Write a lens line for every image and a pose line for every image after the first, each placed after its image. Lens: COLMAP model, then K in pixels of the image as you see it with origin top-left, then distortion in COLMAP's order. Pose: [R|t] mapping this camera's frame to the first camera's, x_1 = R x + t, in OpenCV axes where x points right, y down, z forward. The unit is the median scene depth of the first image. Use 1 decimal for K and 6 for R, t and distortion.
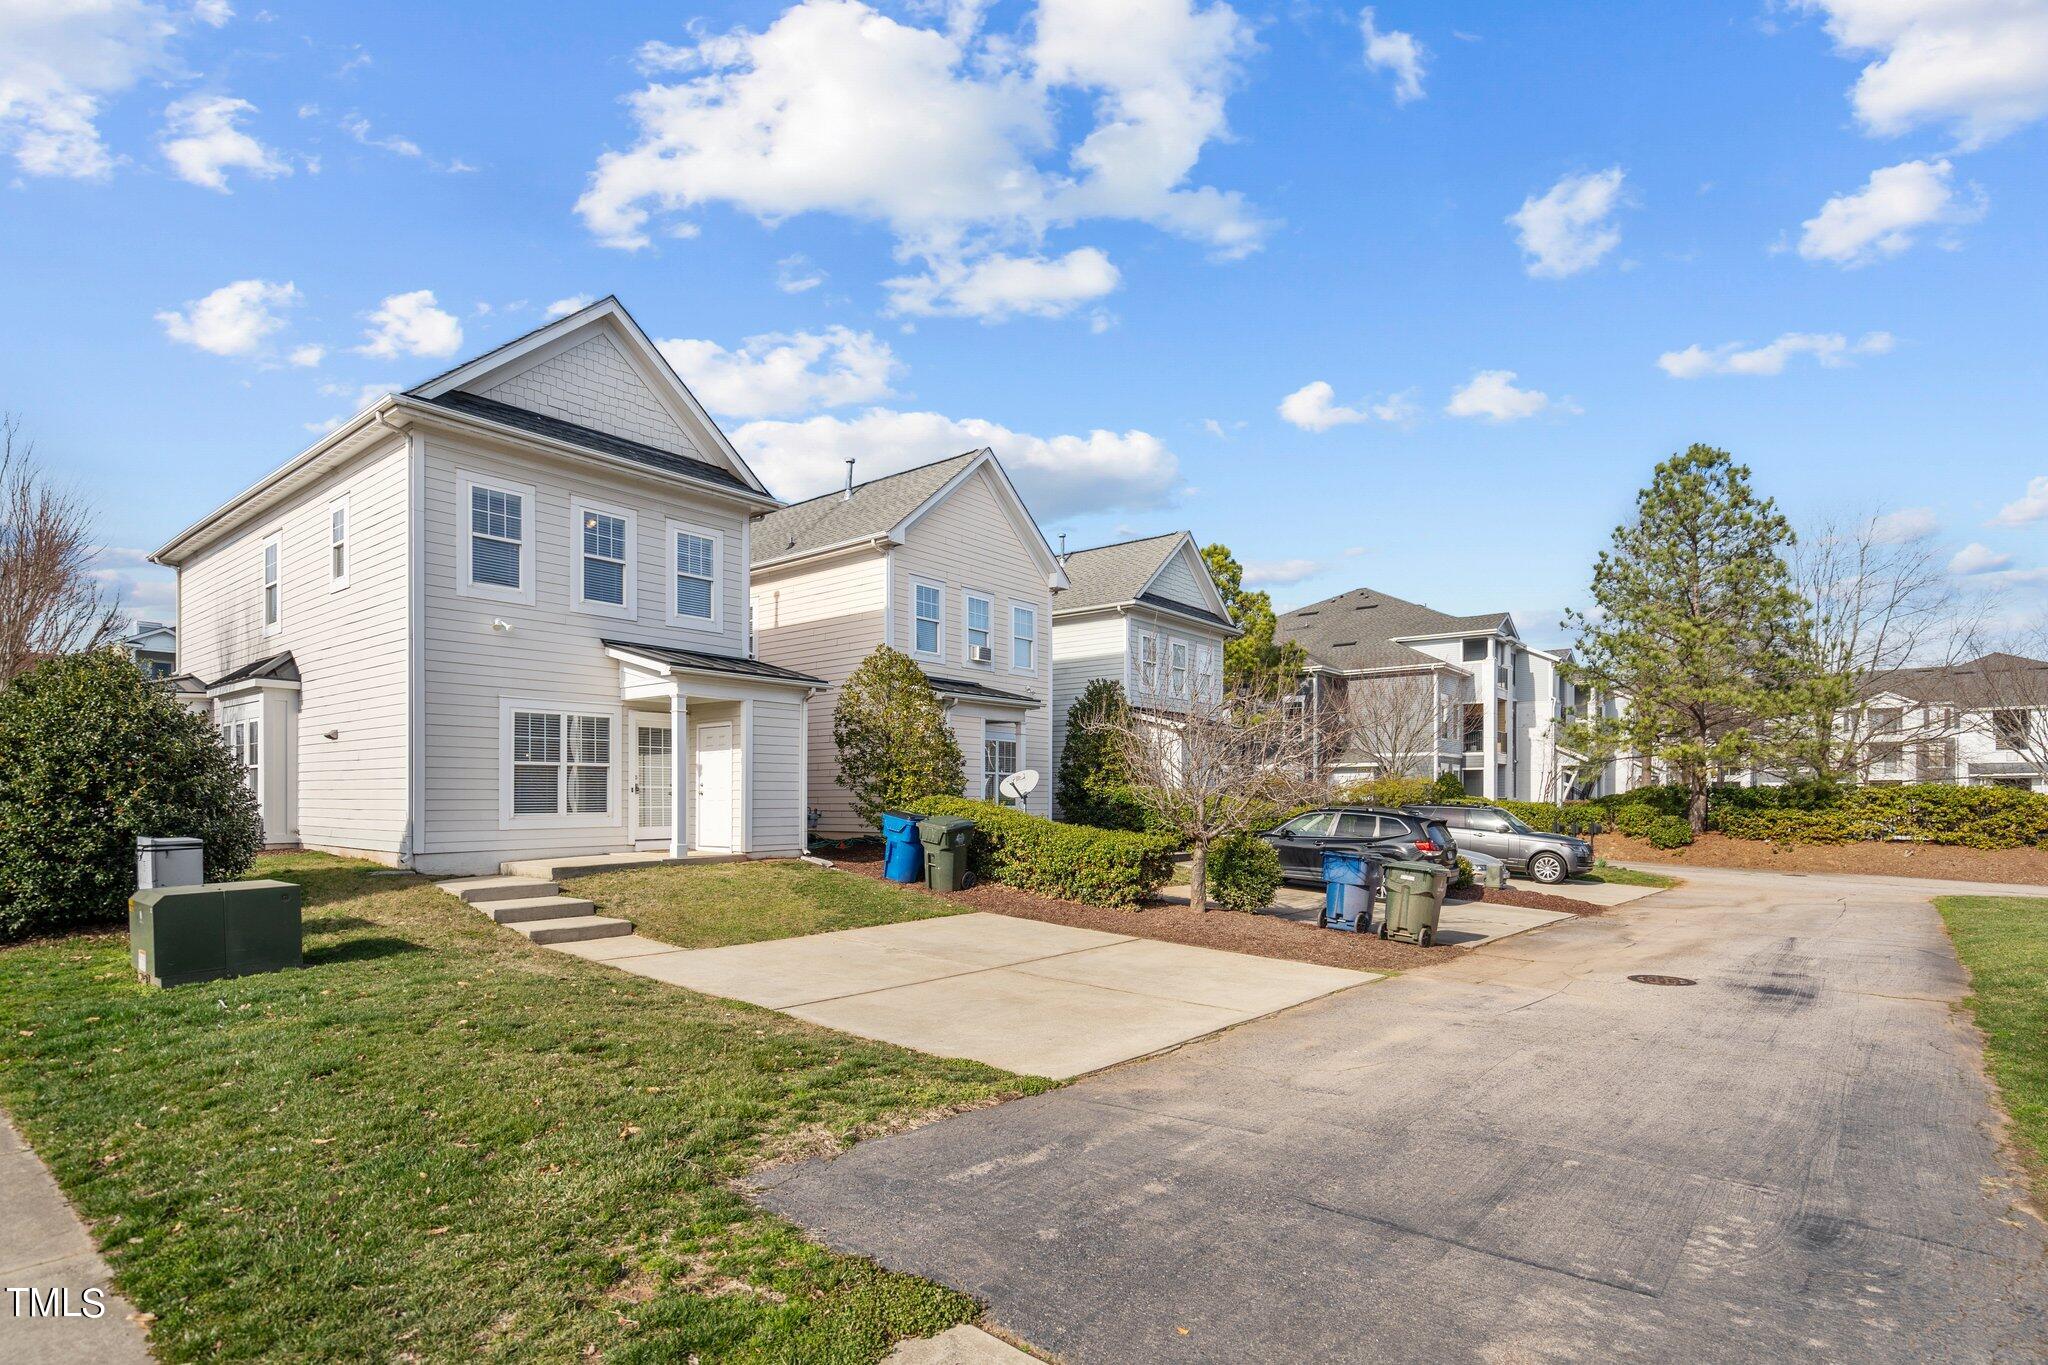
lens RADIAL K [[1001.6, 0, 1022.3], [0, 1001.6, 806.6], [0, 0, 1]] dist [-0.001904, 0.000110]
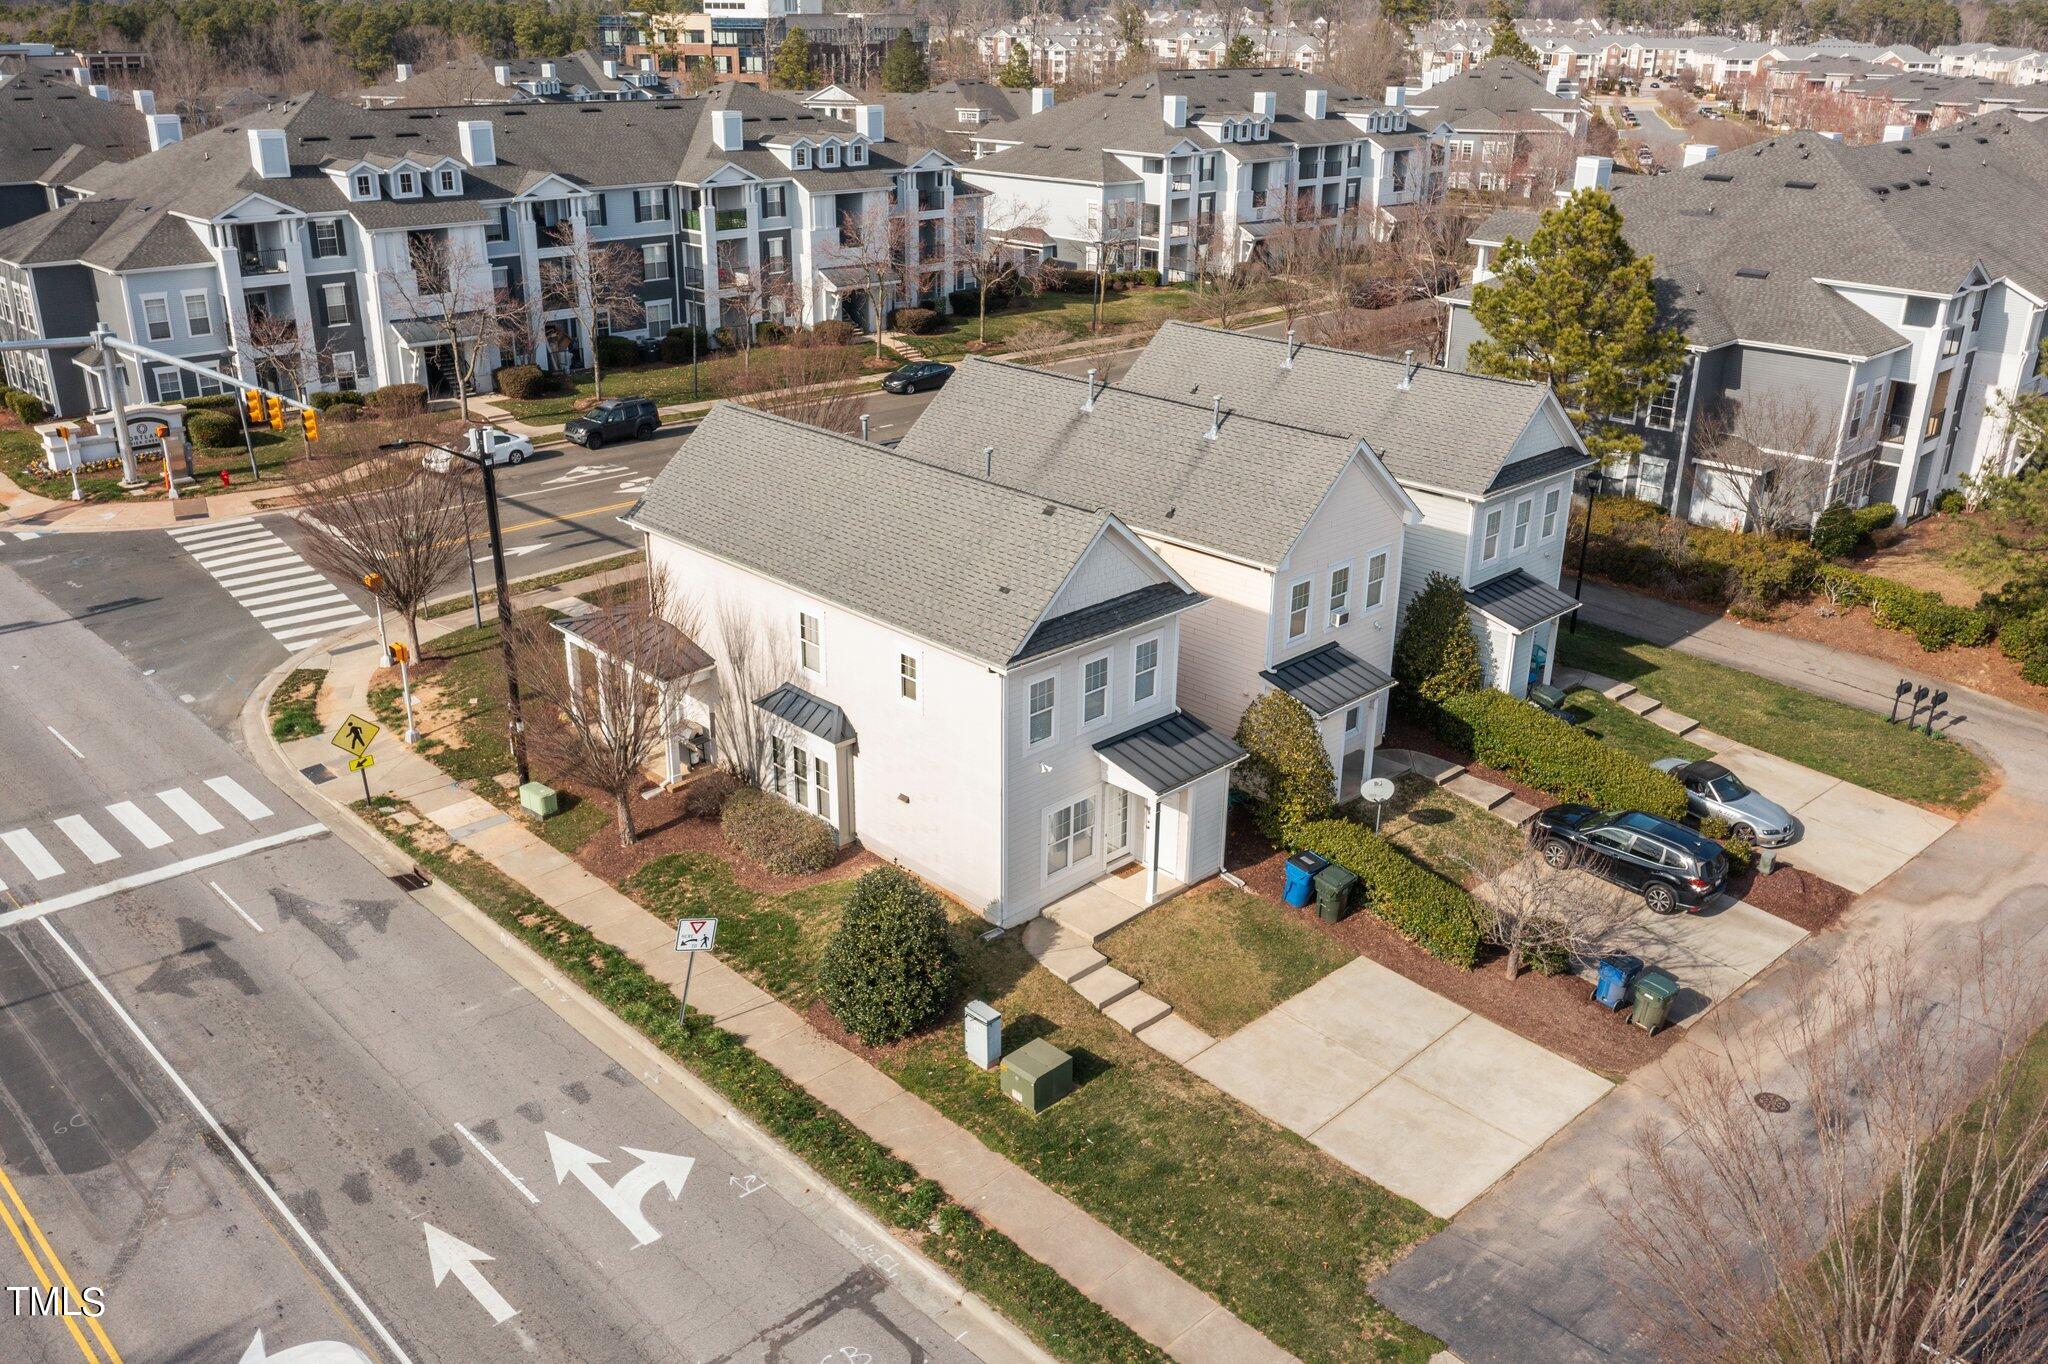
lens RADIAL K [[1640.9, 0, 1024.0], [0, 1640.9, 682.0], [0, 0, 1]] dist [-0.007478, 0.001886]
pose [[0.993835, 0.048817, -0.099542, -0.302149], [-0.008690, 0.929381, 0.369021, -1.113240], [0.110527, -0.365881, 0.924075, -1.099898]]
